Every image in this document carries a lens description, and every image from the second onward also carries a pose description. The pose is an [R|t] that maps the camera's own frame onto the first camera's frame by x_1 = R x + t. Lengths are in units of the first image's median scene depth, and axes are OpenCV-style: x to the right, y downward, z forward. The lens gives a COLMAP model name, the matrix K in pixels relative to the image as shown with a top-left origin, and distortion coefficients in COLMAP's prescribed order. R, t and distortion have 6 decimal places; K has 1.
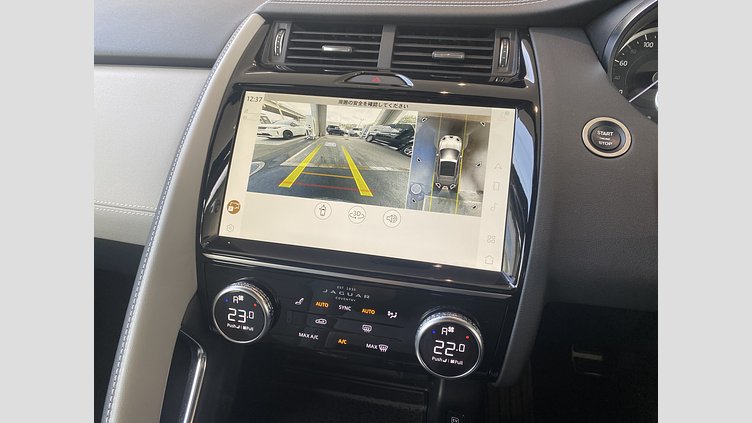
lens RADIAL K [[447.9, 0, 376.0], [0, 447.9, 211.5], [0, 0, 1]] dist [0.014115, -0.000111]
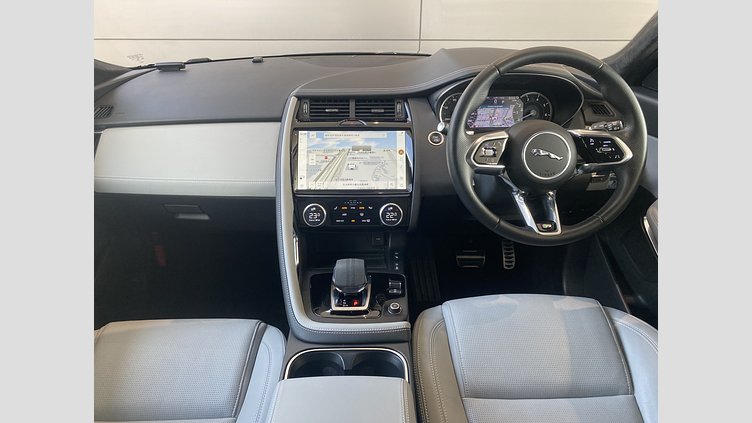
lens RADIAL K [[400.4, 0, 376.0], [0, 400.4, 211.5], [0, 0, 1]] dist [0.145649, 0.000001]
pose [[0.979008, -0.110885, 0.171022, -0.348125], [0.111618, 0.993737, 0.005352, 0.234327], [-0.170545, 0.013850, 0.985253, -1.426277]]
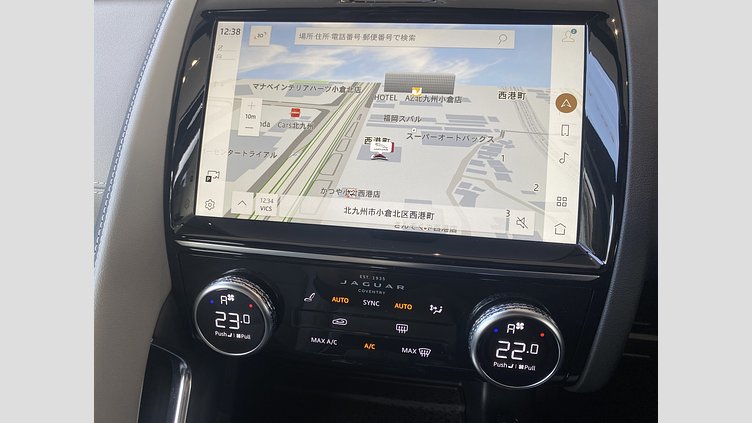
lens RADIAL K [[454.1, 0, 376.0], [0, 454.1, 211.5], [0, 0, 1]] dist [0.000586, -0.001203]
pose [[0.998311, -0.051610, 0.026677, -0.072516], [0.049702, 0.996461, 0.067795, 0.011335], [-0.030082, -0.066354, 0.997343, 0.247928]]
